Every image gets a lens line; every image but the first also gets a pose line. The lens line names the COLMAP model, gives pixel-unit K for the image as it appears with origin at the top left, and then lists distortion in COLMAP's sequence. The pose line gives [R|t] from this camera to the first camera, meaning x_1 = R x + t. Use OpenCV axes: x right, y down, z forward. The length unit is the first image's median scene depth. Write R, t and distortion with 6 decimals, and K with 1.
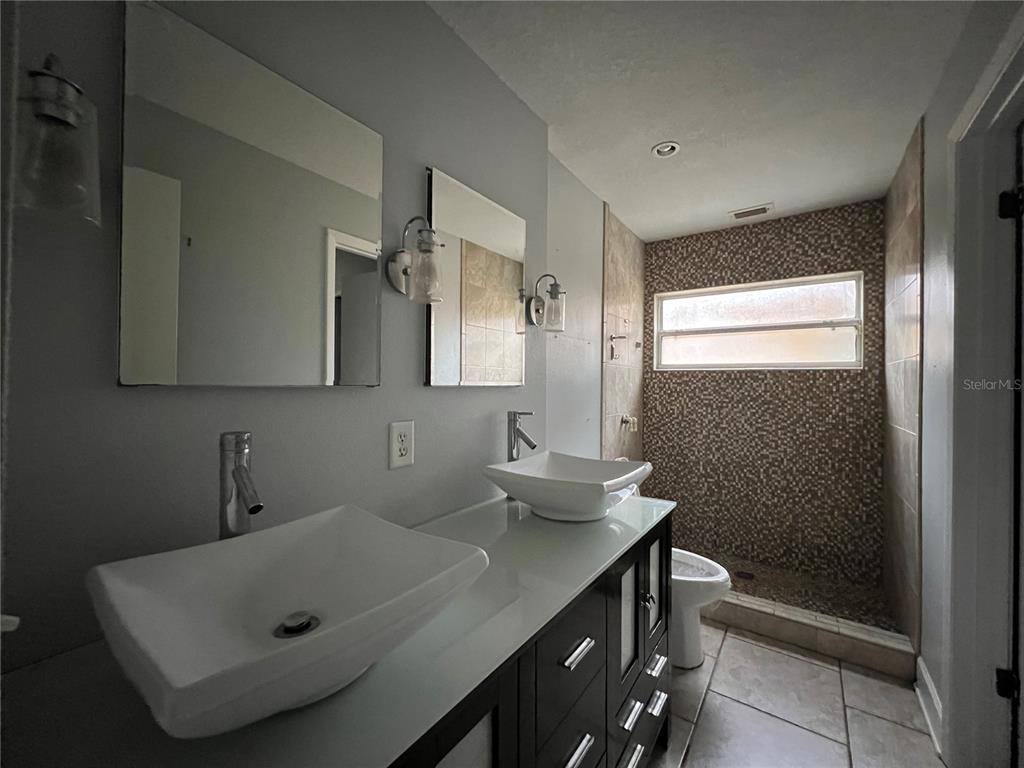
lens RADIAL K [[413.1, 0, 506.9], [0, 413.1, 378.4], [0, 0, 1]] dist [-0.007525, 0.002723]
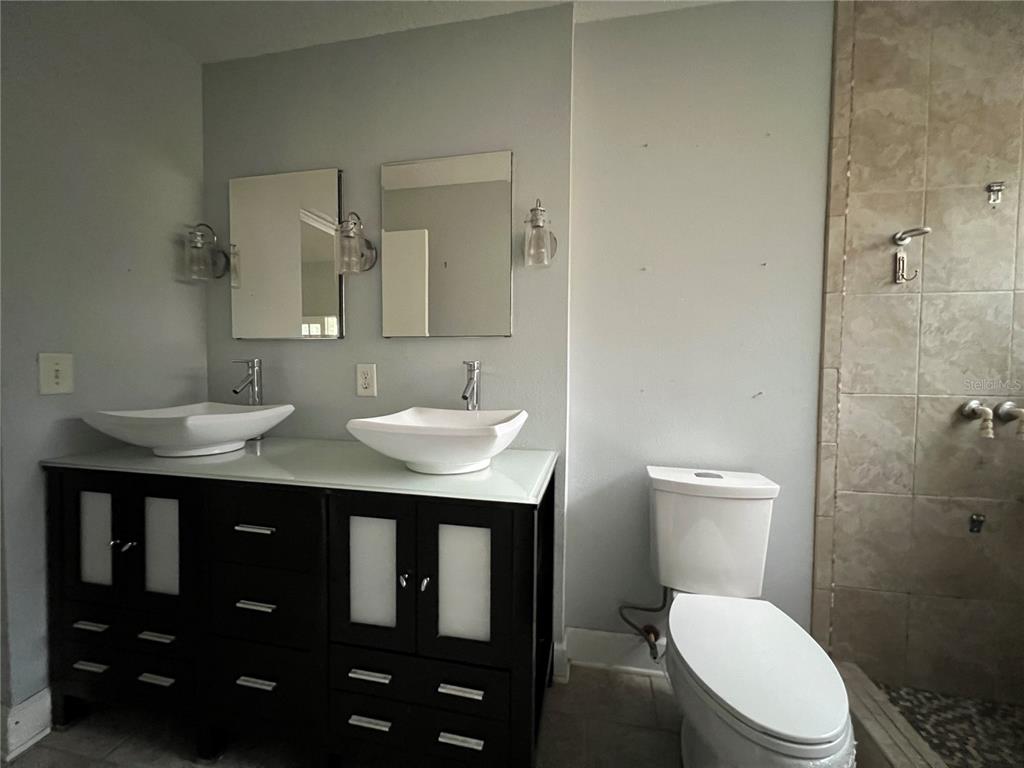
lens RADIAL K [[408.0, 0, 510.6], [0, 408.0, 378.7], [0, 0, 1]] dist [-0.004129, 0.001102]
pose [[0.416524, 0.010052, -0.909069, 0.583042], [0.005849, 0.999889, 0.013736, 0.068335], [0.909106, -0.011038, 0.416419, 0.429371]]
